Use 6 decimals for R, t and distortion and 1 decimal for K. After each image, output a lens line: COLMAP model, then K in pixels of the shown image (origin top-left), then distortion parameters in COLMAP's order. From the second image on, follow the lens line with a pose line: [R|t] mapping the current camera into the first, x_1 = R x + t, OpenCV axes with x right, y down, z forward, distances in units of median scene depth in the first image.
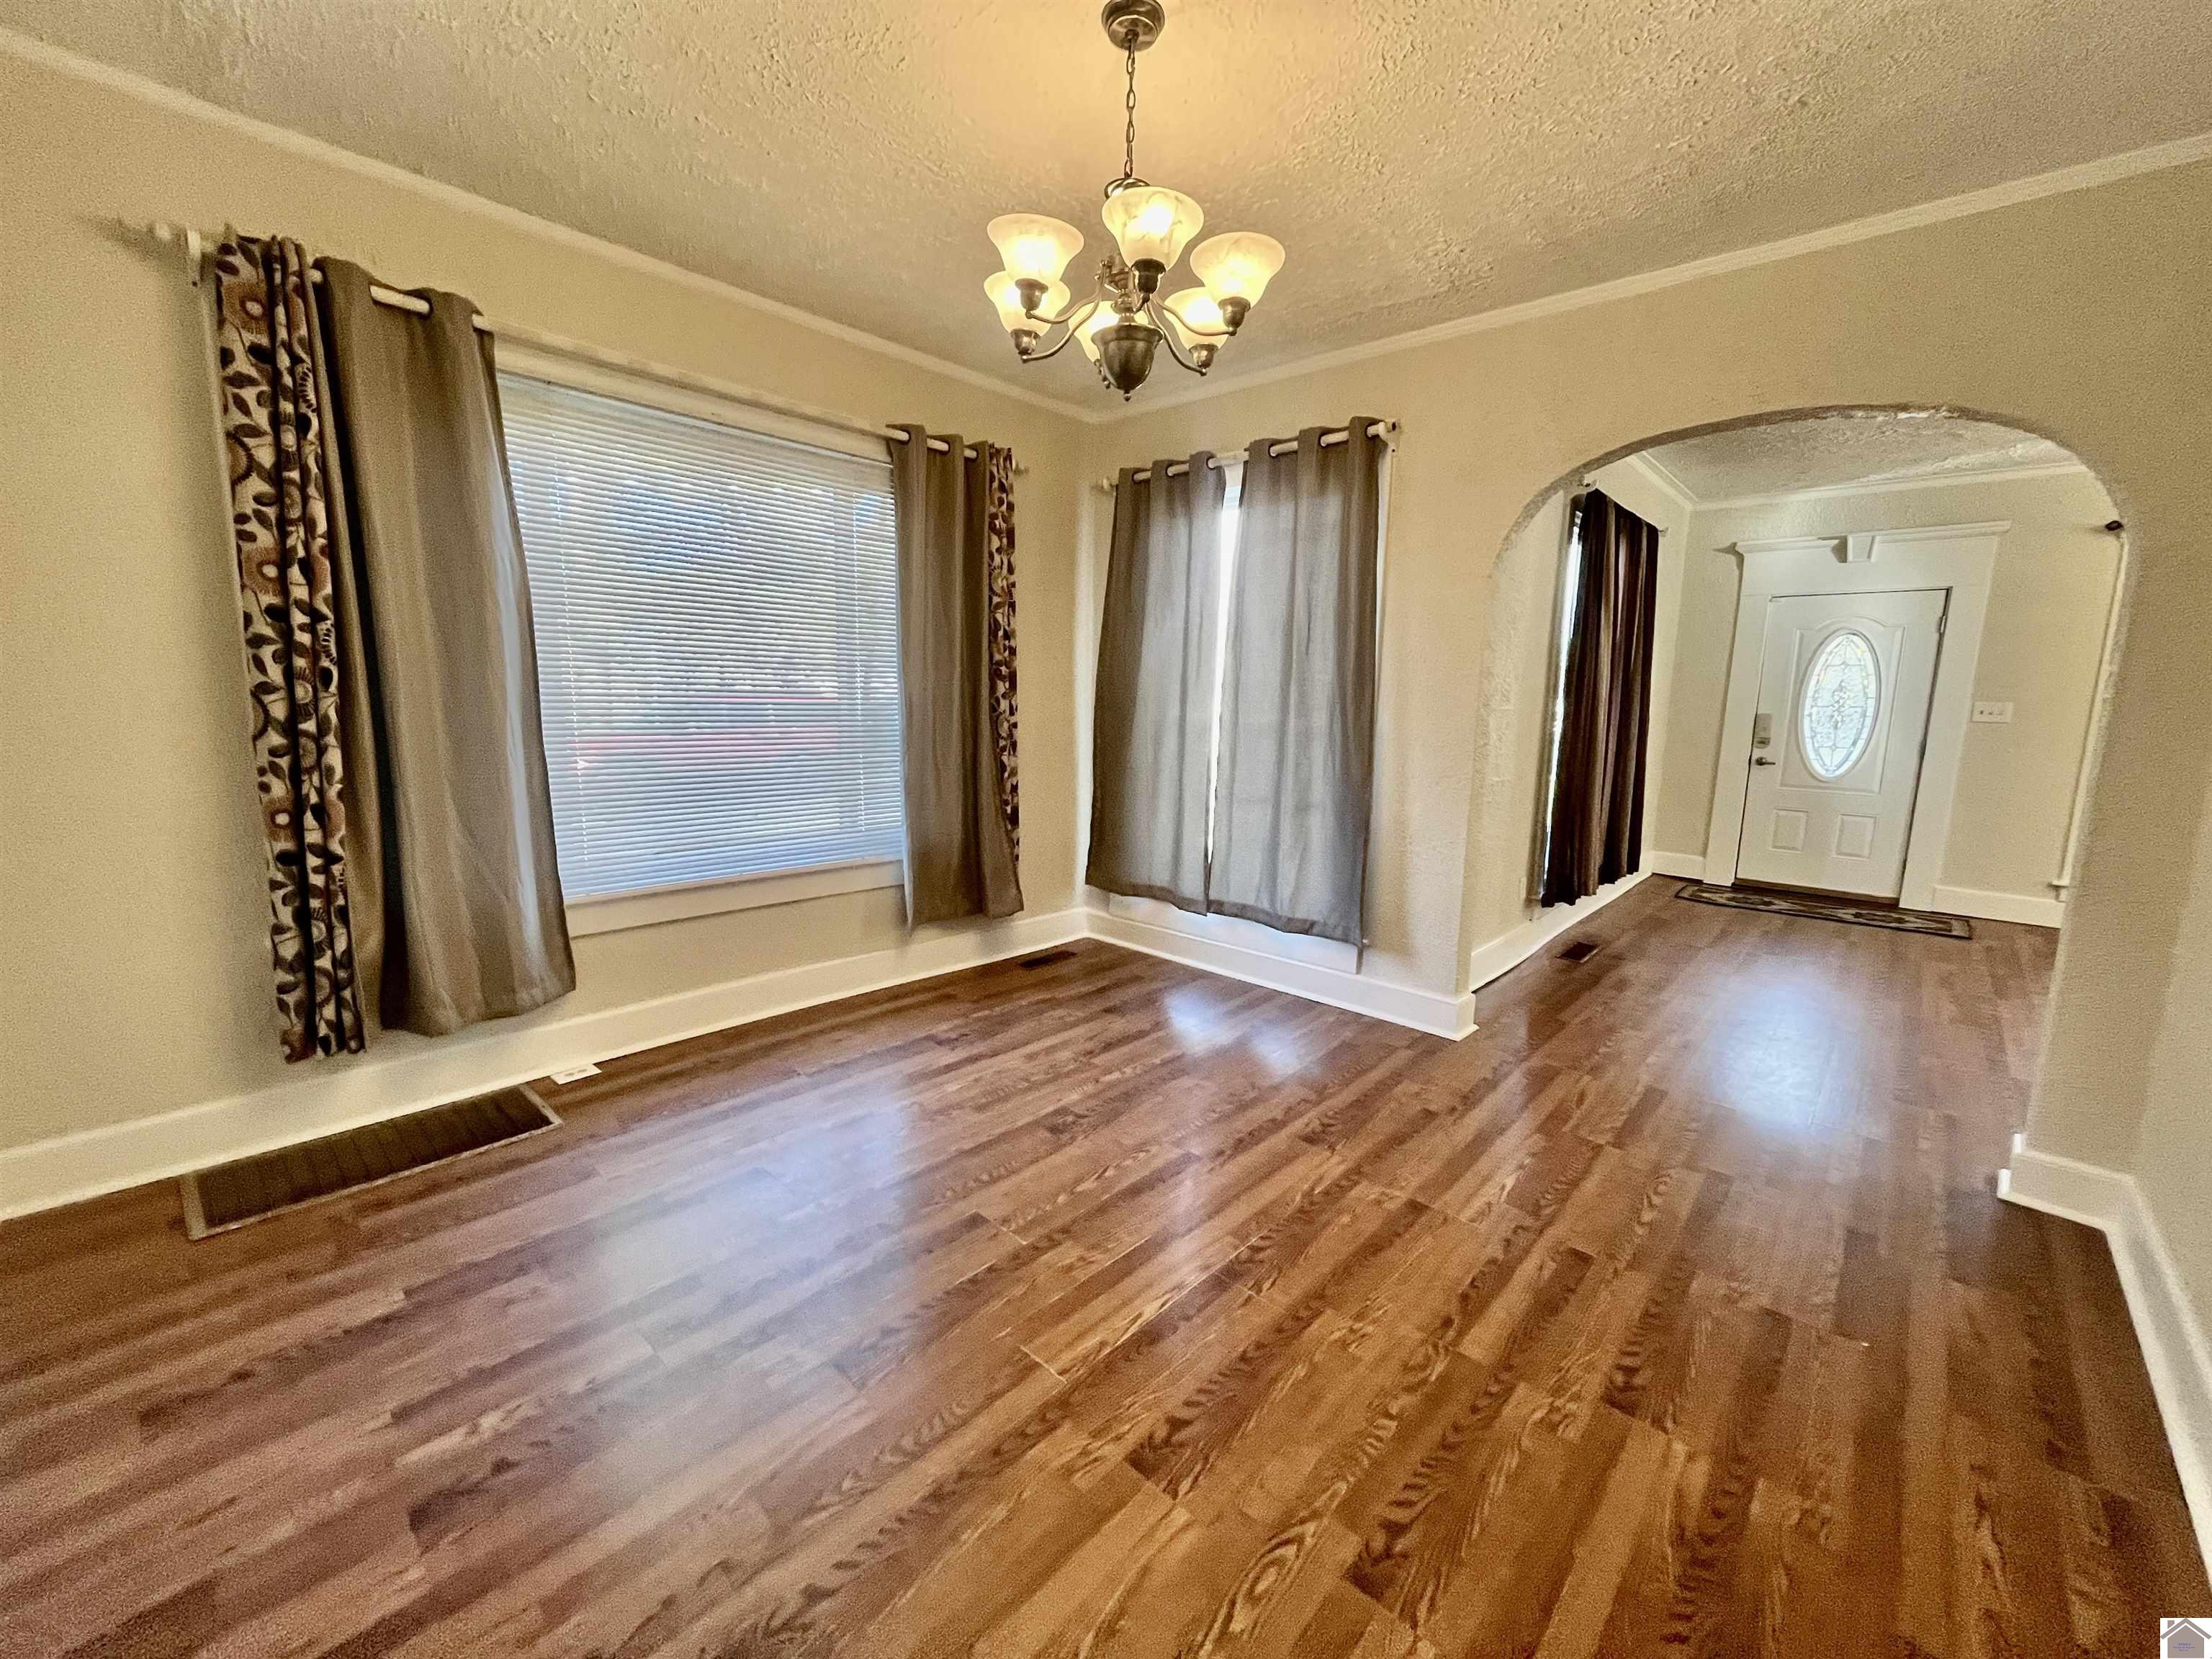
lens RADIAL K [[894.3, 0, 1102.1], [0, 894.3, 834.0], [0, 0, 1]] dist [-0.003847, -0.000225]
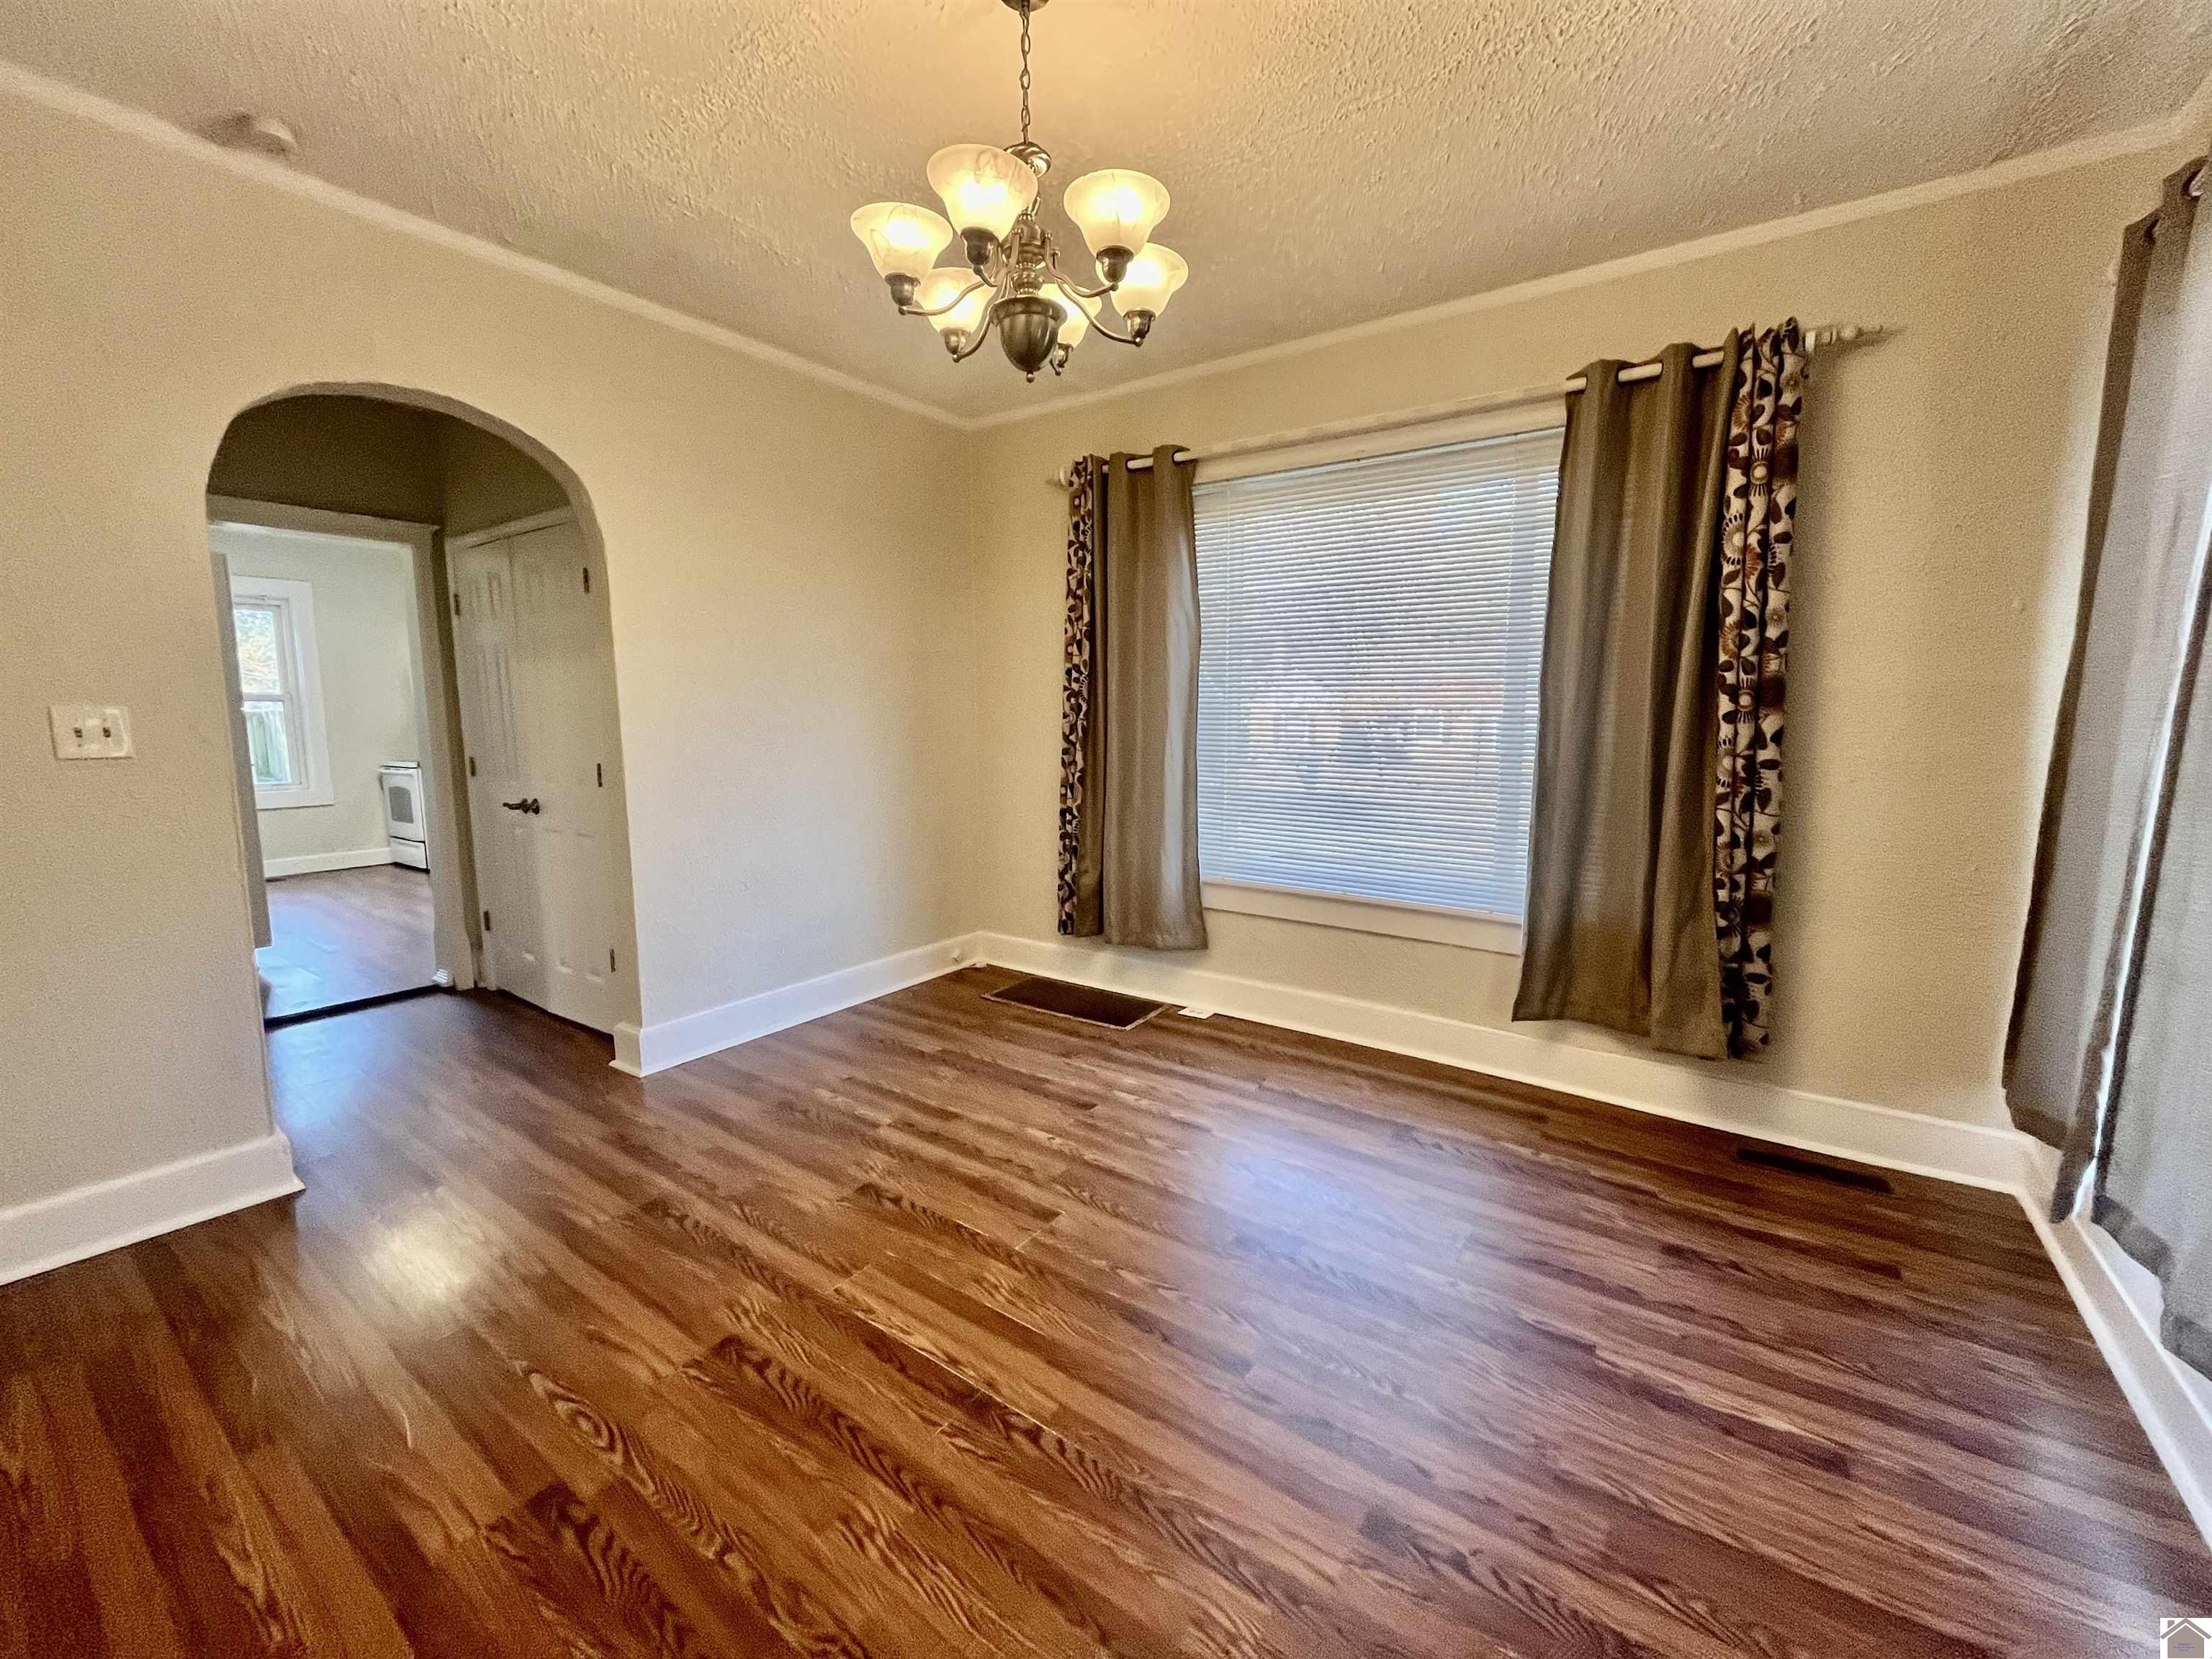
lens RADIAL K [[894.3, 0, 1097.5], [0, 894.3, 835.6], [0, 0, 1]] dist [-0.003847, -0.000225]
pose [[0.123279, 0.111269, -0.986114, 0.771628], [-0.157750, 0.983256, 0.091225, -0.094730], [0.979754, 0.144313, 0.138768, 0.784494]]
